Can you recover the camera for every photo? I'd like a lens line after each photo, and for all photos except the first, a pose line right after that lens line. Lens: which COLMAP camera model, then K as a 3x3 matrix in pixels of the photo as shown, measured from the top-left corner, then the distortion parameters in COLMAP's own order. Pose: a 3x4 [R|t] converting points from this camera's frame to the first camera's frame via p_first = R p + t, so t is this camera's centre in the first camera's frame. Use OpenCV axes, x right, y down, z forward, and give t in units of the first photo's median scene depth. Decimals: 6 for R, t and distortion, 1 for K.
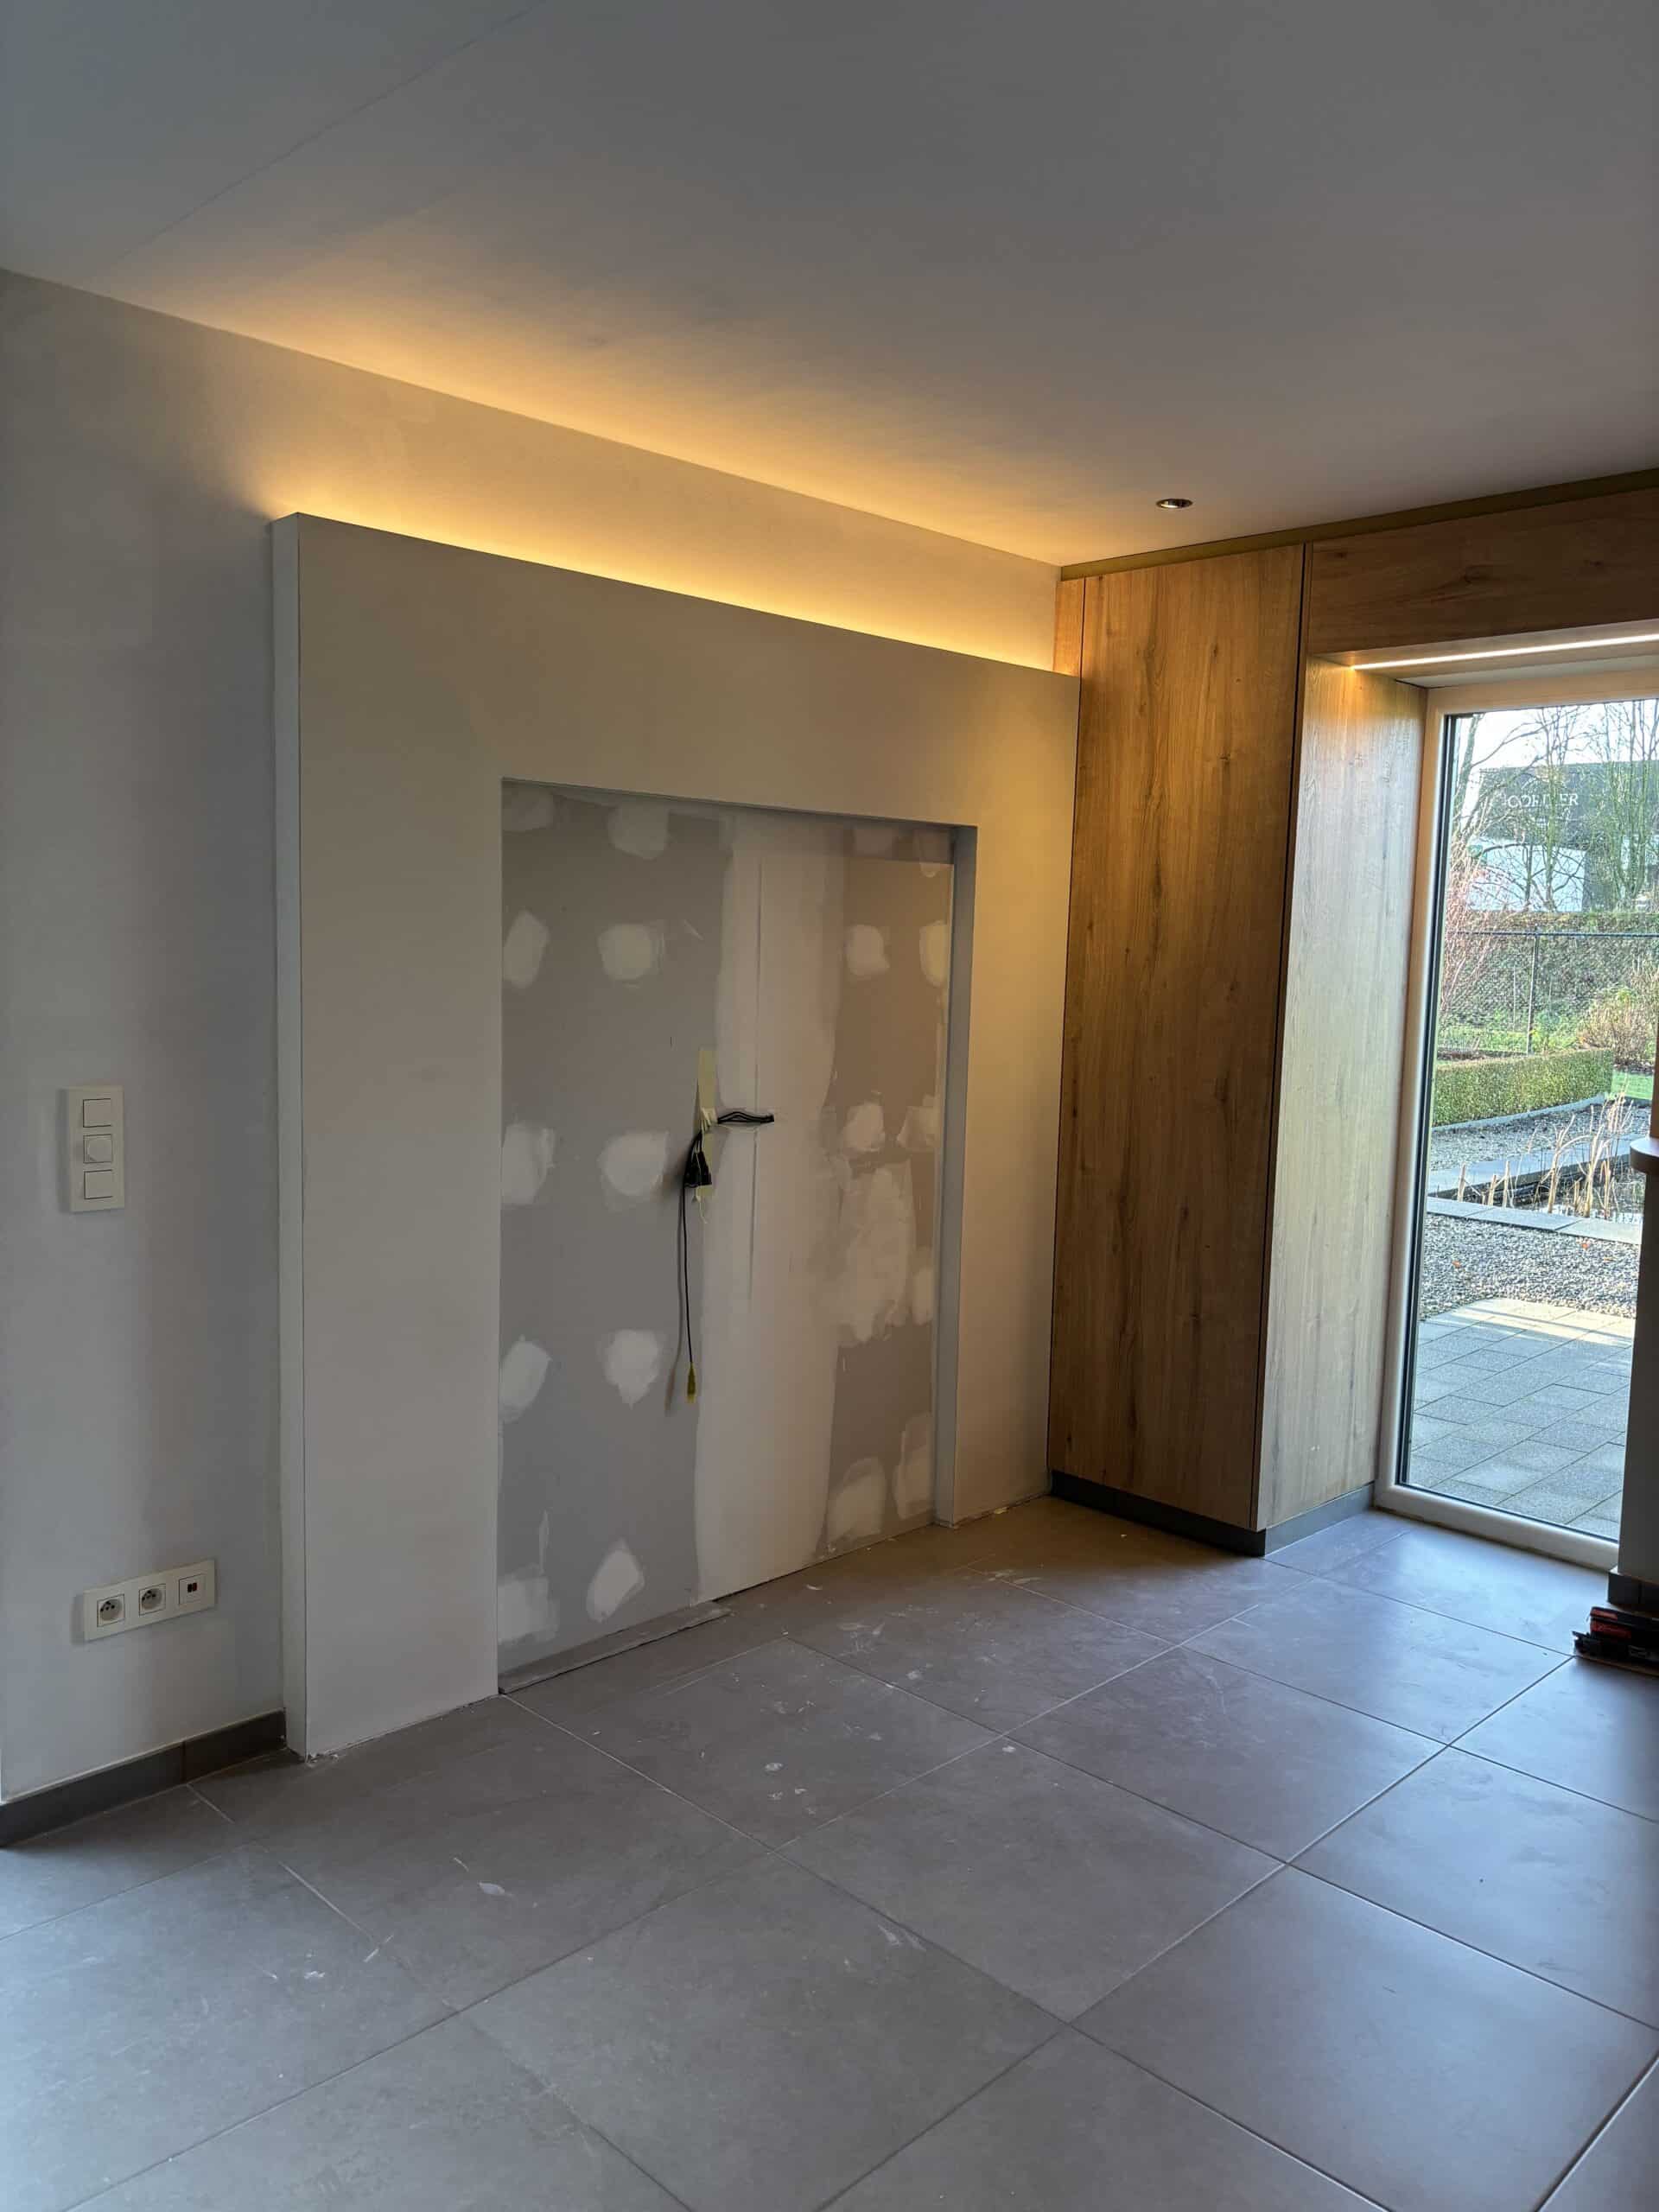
lens RADIAL K [[1669.4, 0, 824.3], [0, 1669.4, 1114.7], [0, 0, 1]] dist [0.040598, -0.037686]
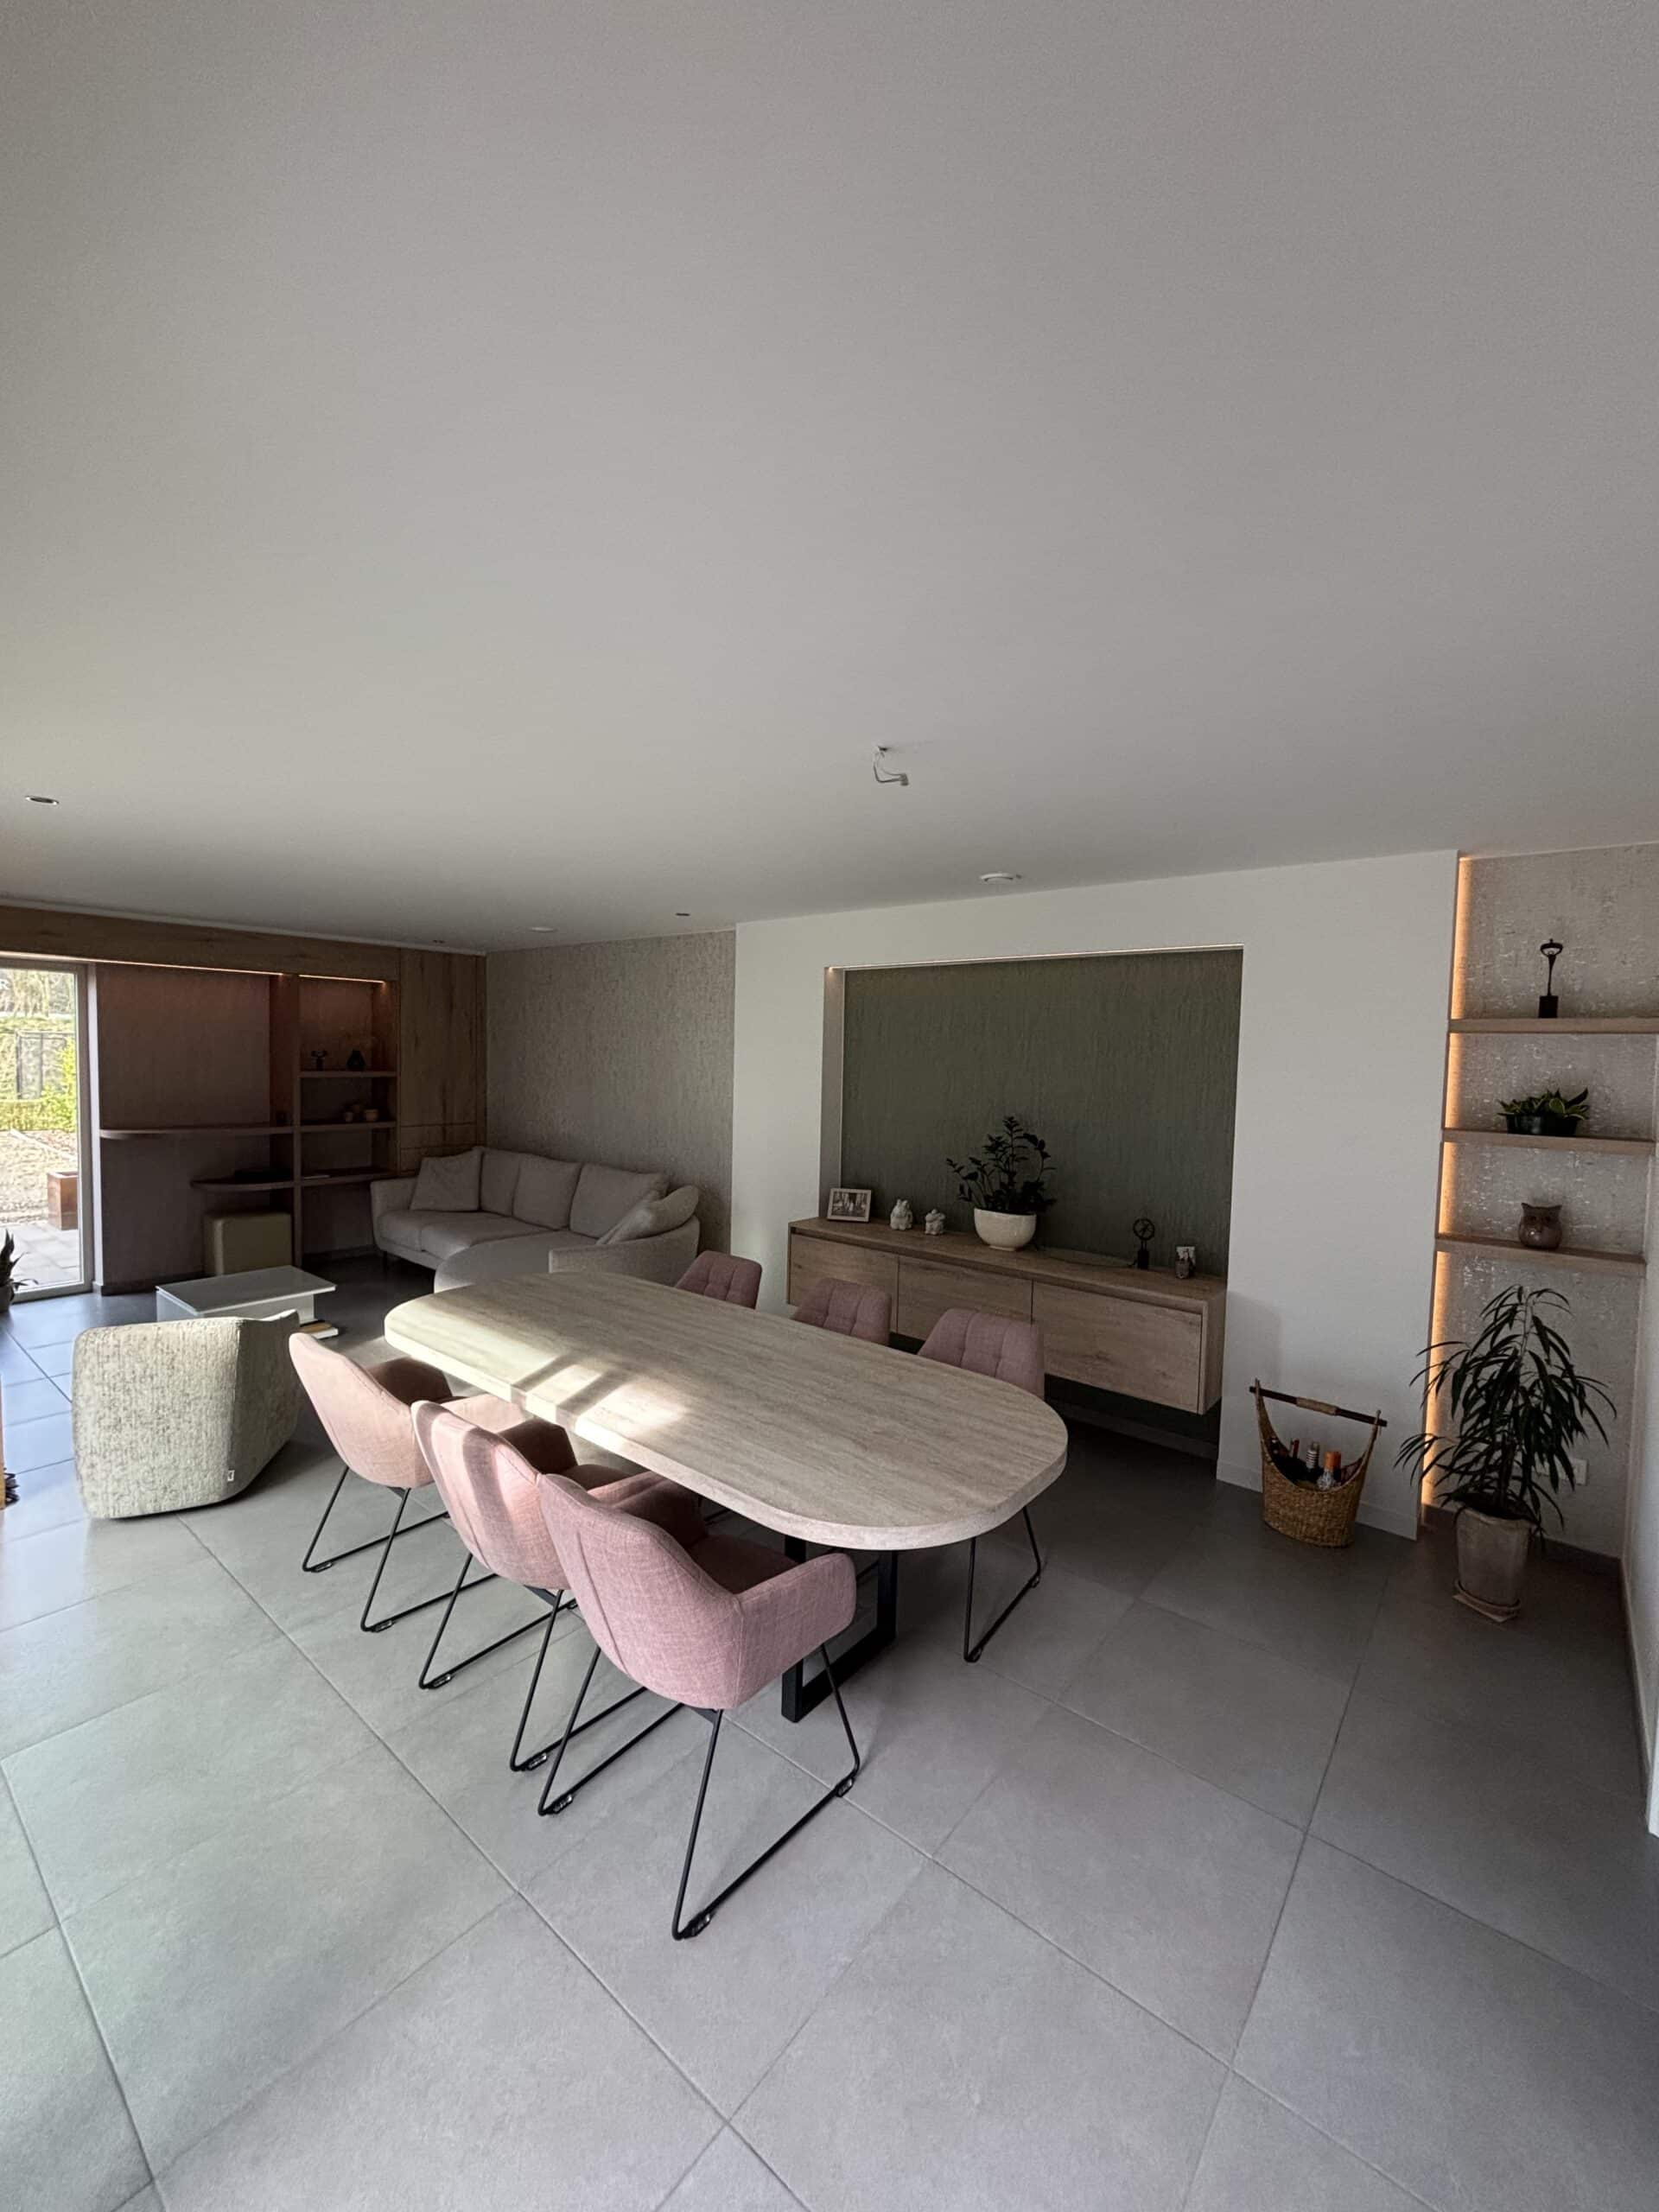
lens RADIAL K [[889.6, 0, 838.9], [0, 889.6, 1097.6], [0, 0, 1]] dist [0.002023, -0.001210]
pose [[-0.106887, -0.080324, 0.991021, -1.071339], [0.082014, 0.992622, 0.089299, -0.067370], [-0.990883, 0.090823, -0.099511, -0.095031]]
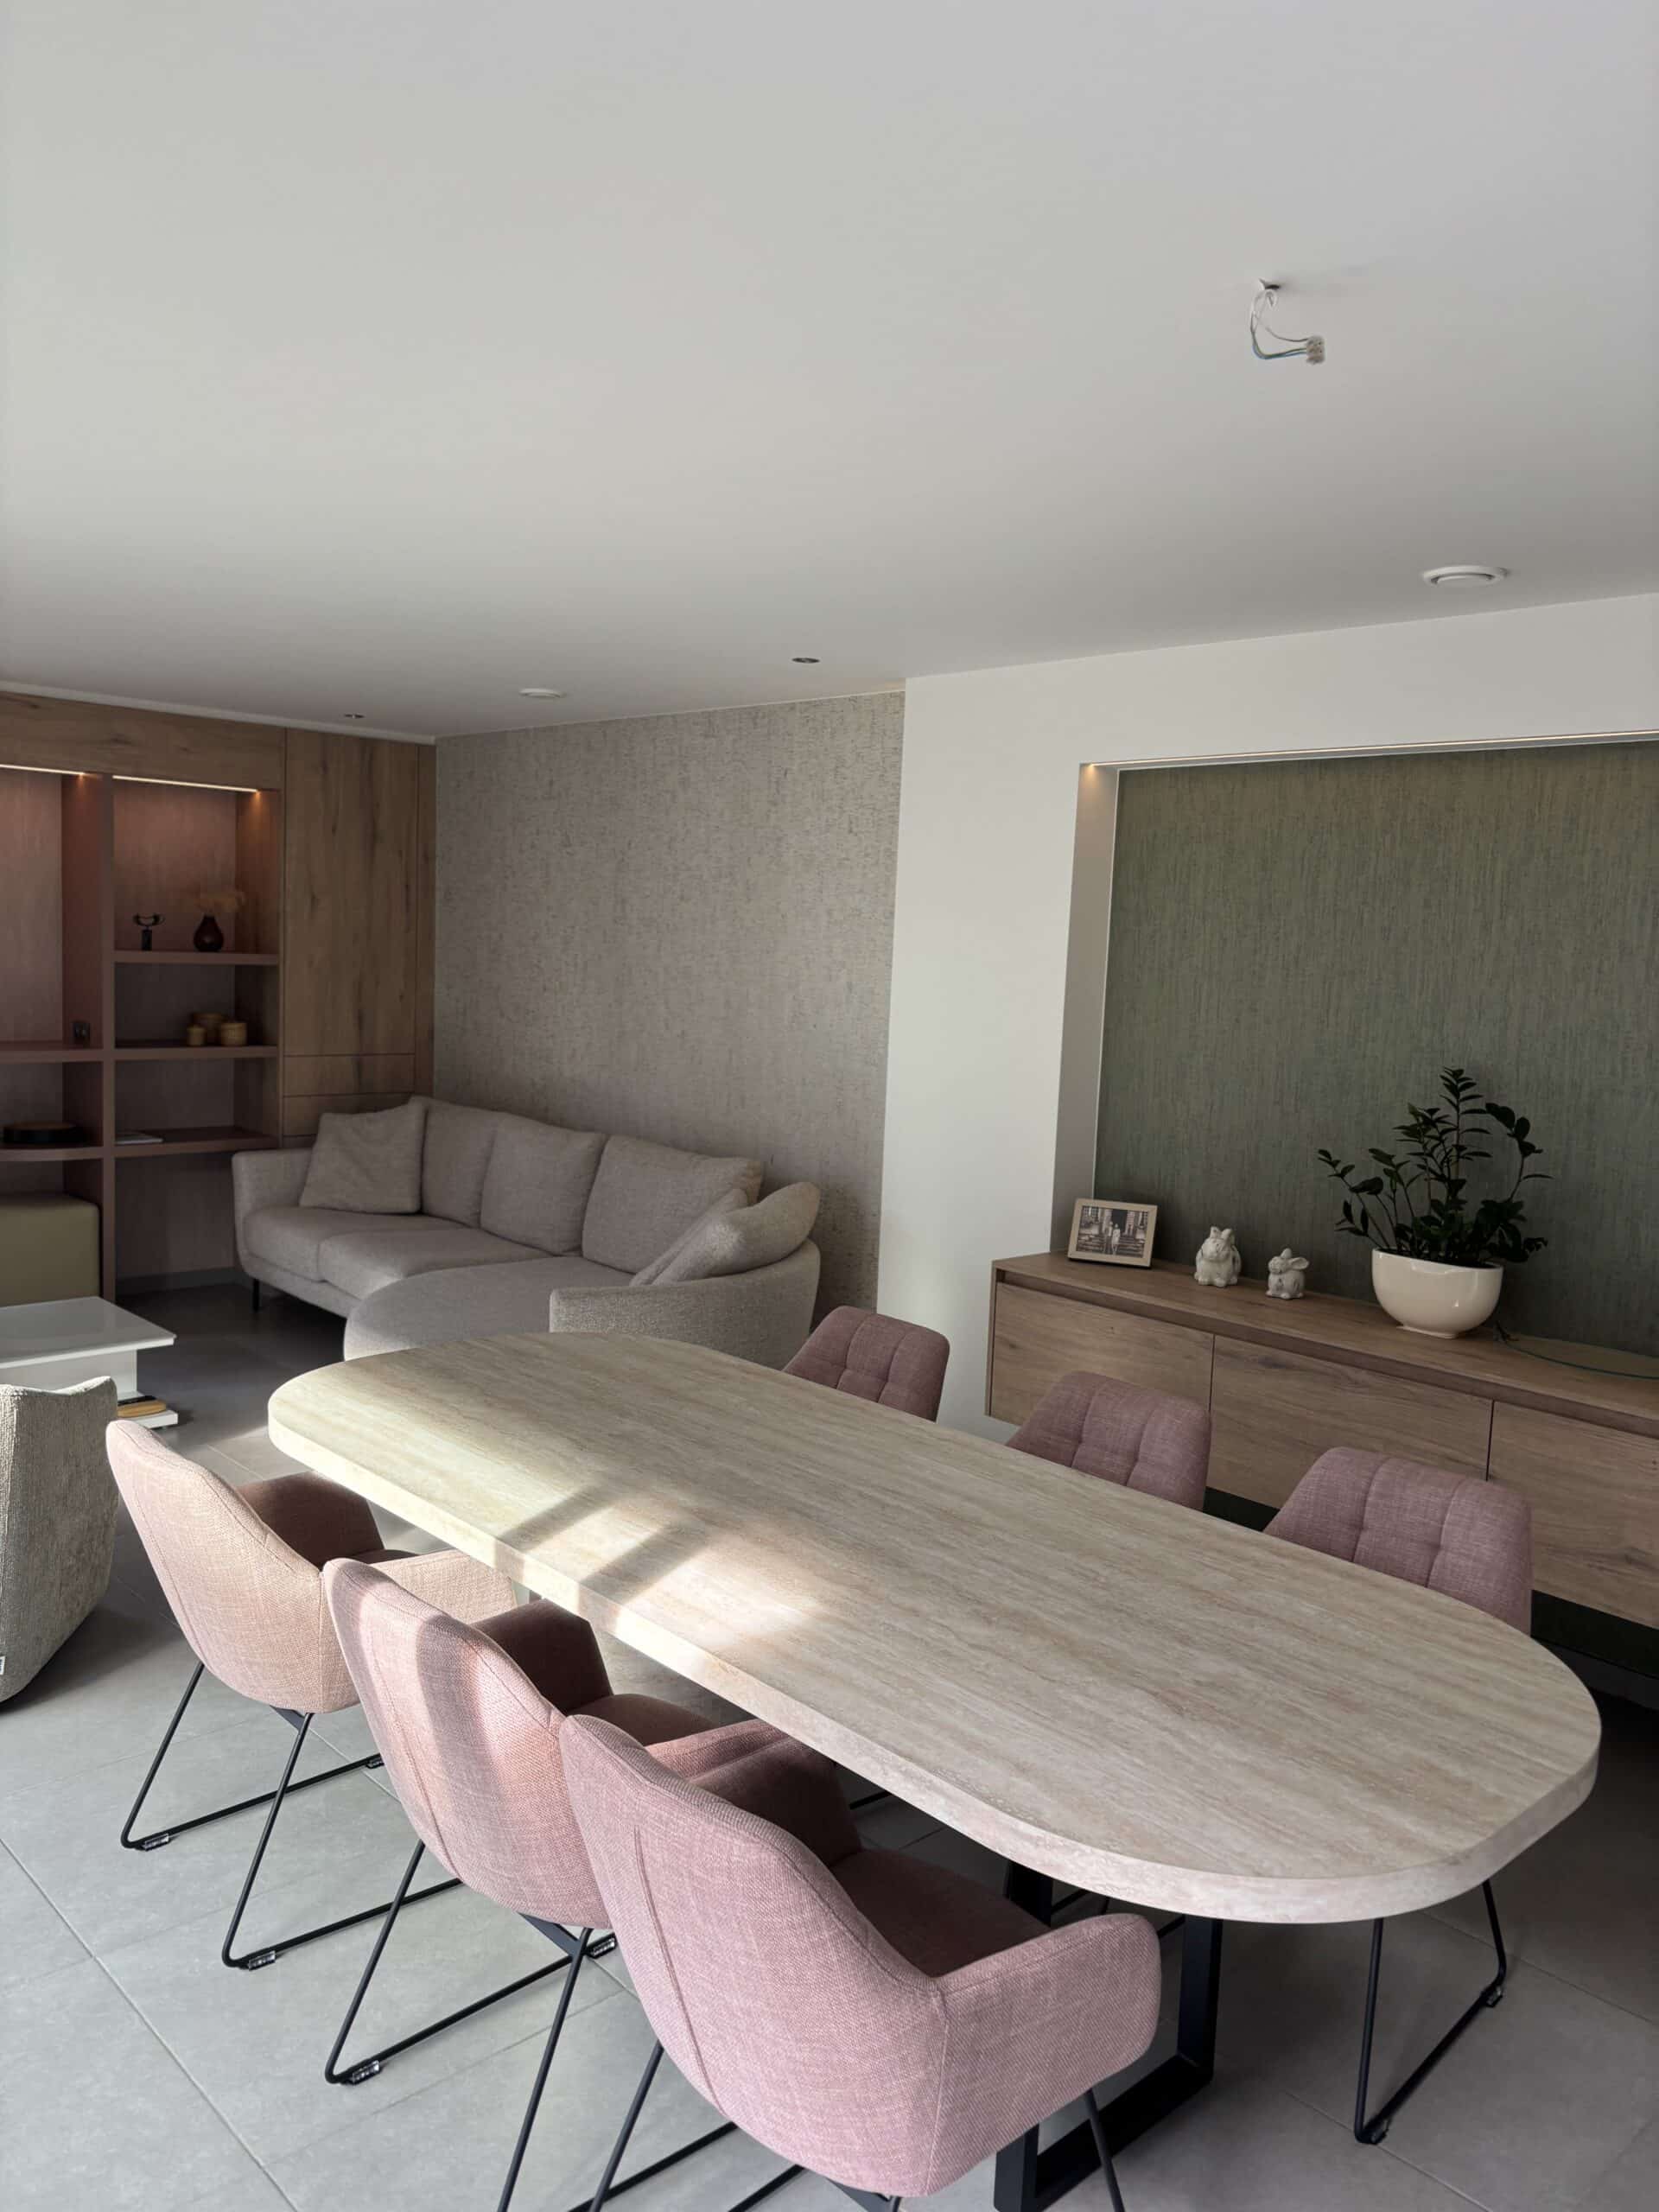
lens RADIAL K [[1669.4, 0, 833.0], [0, 1669.4, 1105.0], [0, 0, 1]] dist [0.040598, -0.037686]
pose [[0.030043, -0.127784, 0.991347, -1.042507], [0.066697, 0.989840, 0.125568, -0.061145], [-0.997321, 0.062348, 0.038261, -0.071131]]
